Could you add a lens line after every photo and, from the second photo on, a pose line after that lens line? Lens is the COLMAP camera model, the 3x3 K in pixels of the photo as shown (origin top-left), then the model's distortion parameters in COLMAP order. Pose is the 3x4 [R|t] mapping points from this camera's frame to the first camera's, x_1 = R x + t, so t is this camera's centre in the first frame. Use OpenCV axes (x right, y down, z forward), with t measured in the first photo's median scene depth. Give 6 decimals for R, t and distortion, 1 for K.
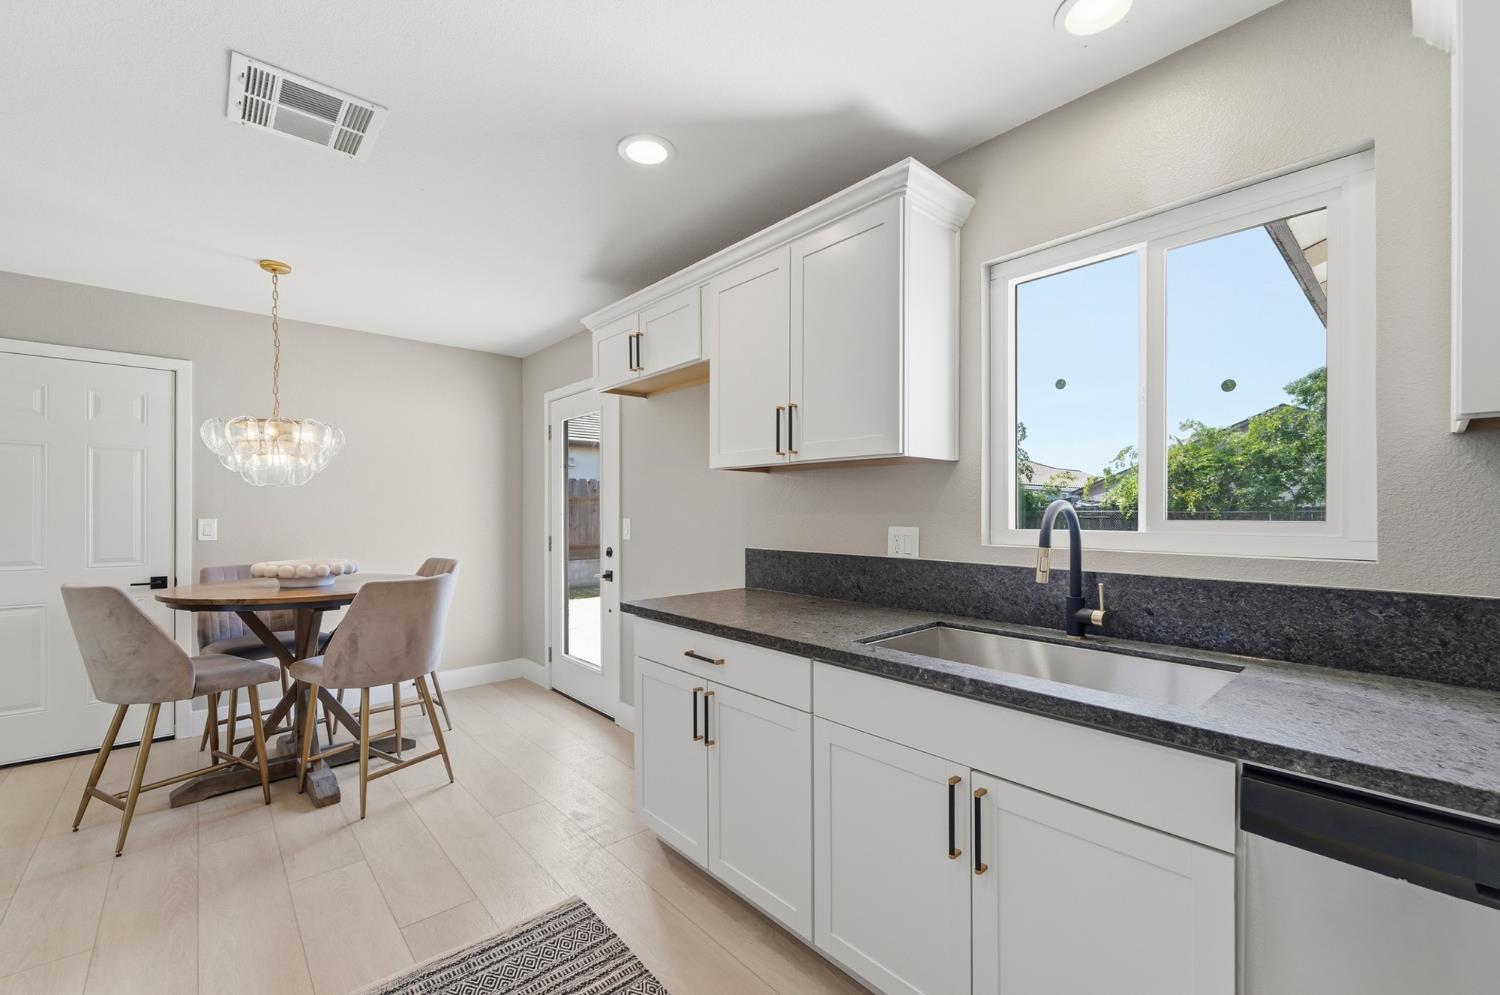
lens RADIAL K [[614.8, 0, 749.3], [0, 614.8, 507.5], [0, 0, 1]] dist [-0.000793, -0.000244]
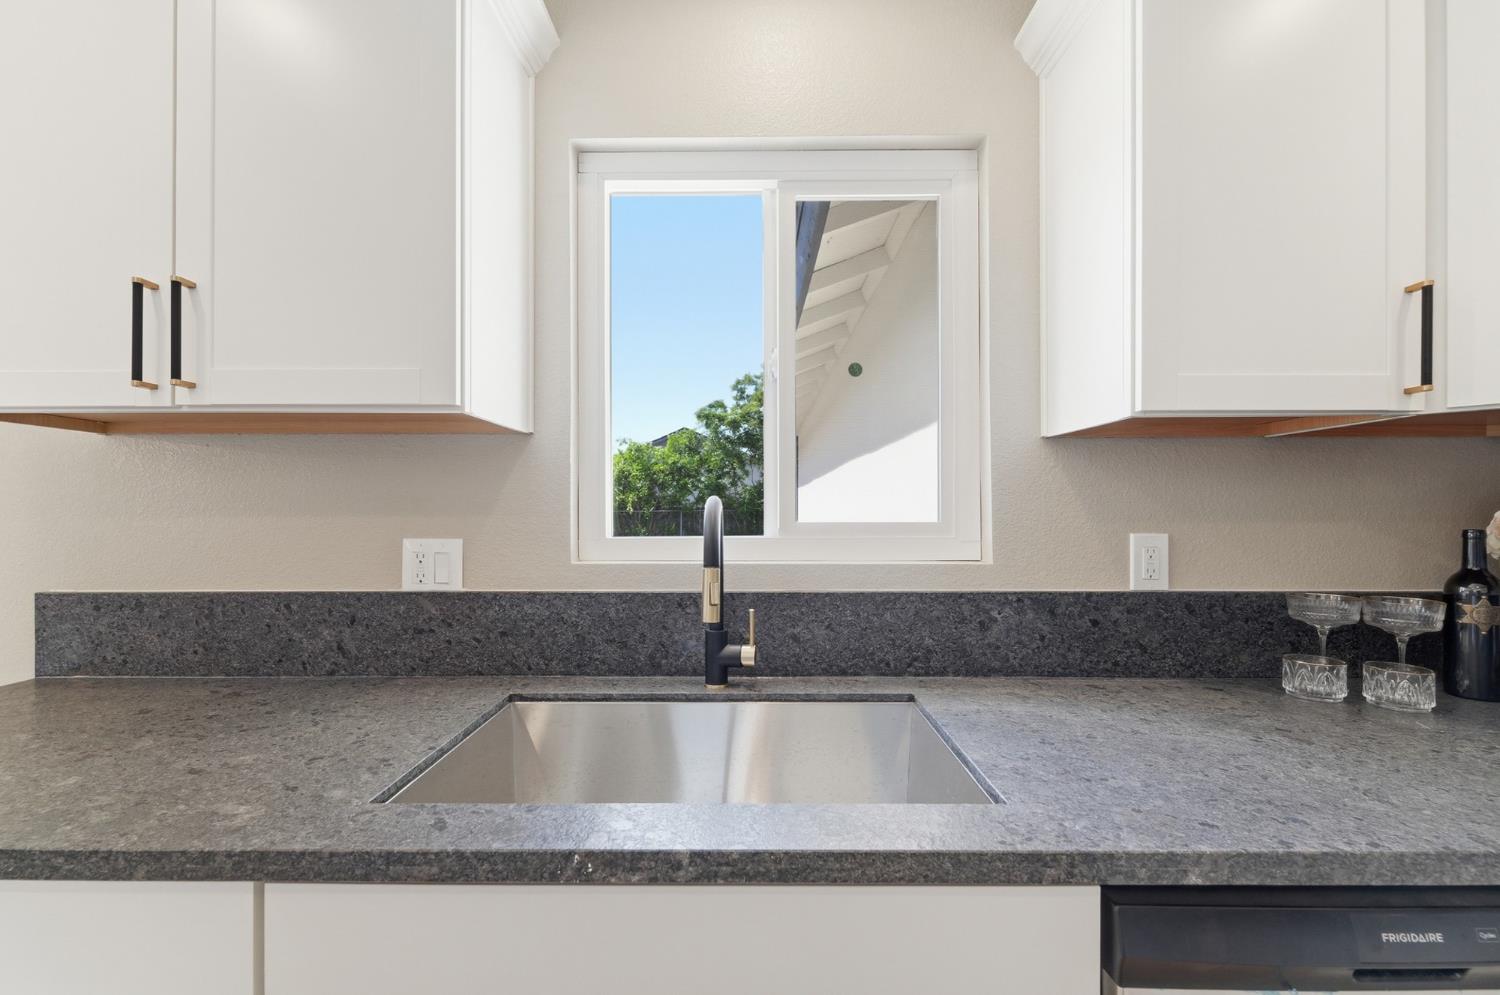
lens RADIAL K [[614.8, 0, 749.3], [0, 614.8, 507.5], [0, 0, 1]] dist [-0.000793, -0.000244]
pose [[0.669874, 0.001565, 0.742473, 0.014099], [-0.002296, 0.999997, -0.000036, 0.000749], [-0.742472, -0.001681, 0.669875, 0.385751]]
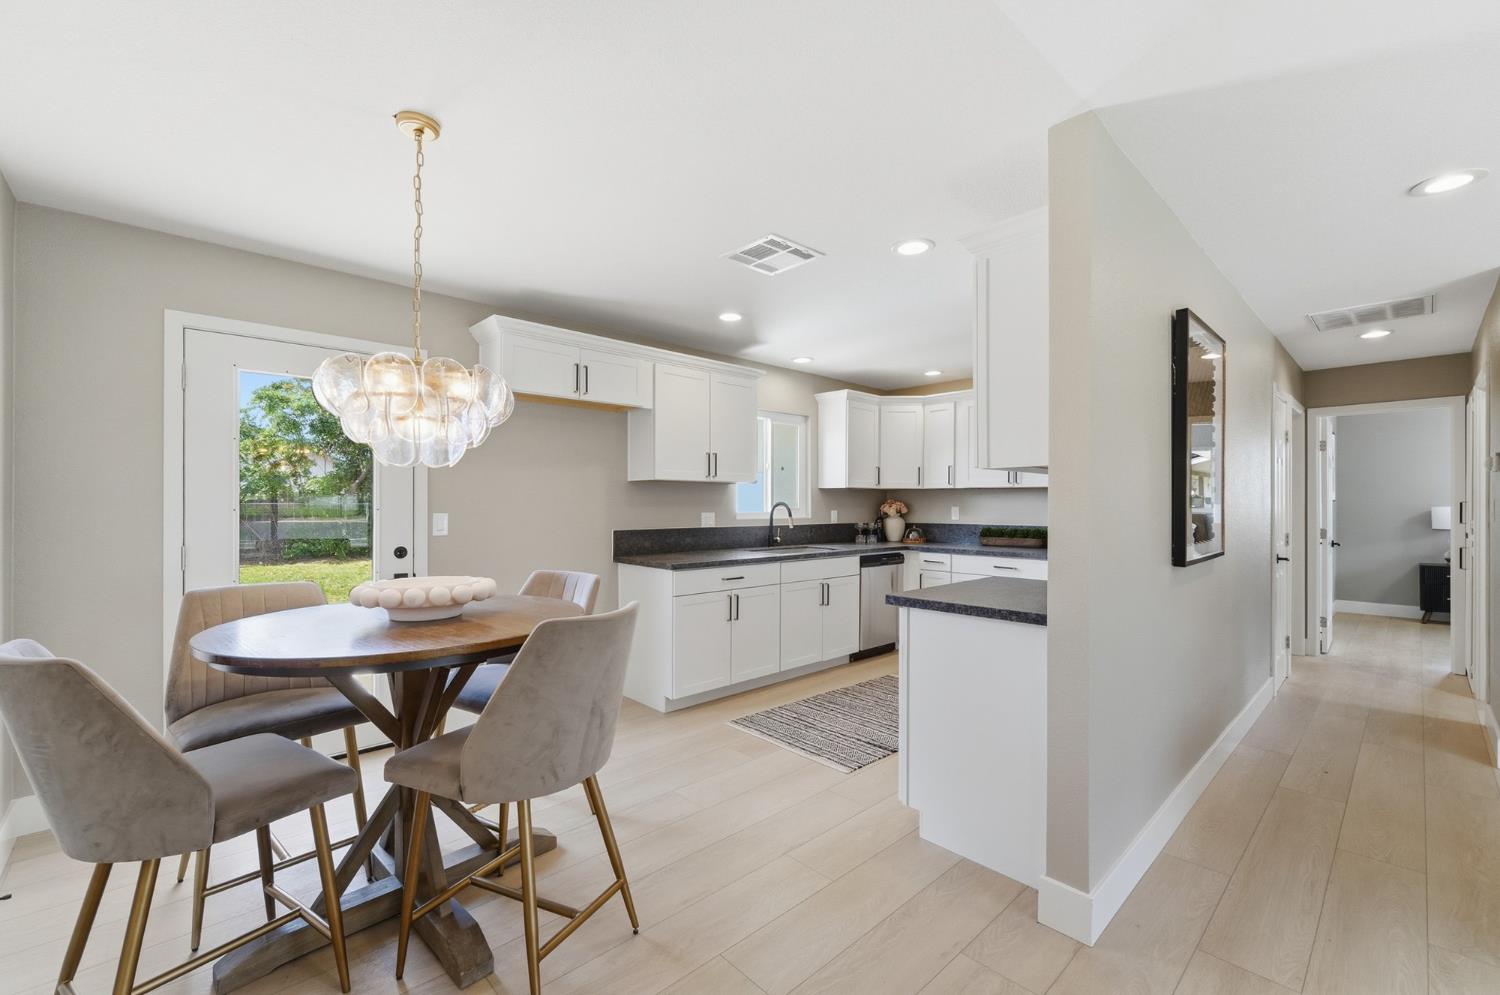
lens RADIAL K [[614.8, 0, 749.3], [0, 614.8, 507.5], [0, 0, 1]] dist [-0.000793, -0.000244]
pose [[-0.023289, -0.004220, 0.999720, -1.966588], [-0.006894, 0.999968, 0.004060, 0.003748], [-0.999705, -0.006797, -0.023318, 0.936897]]
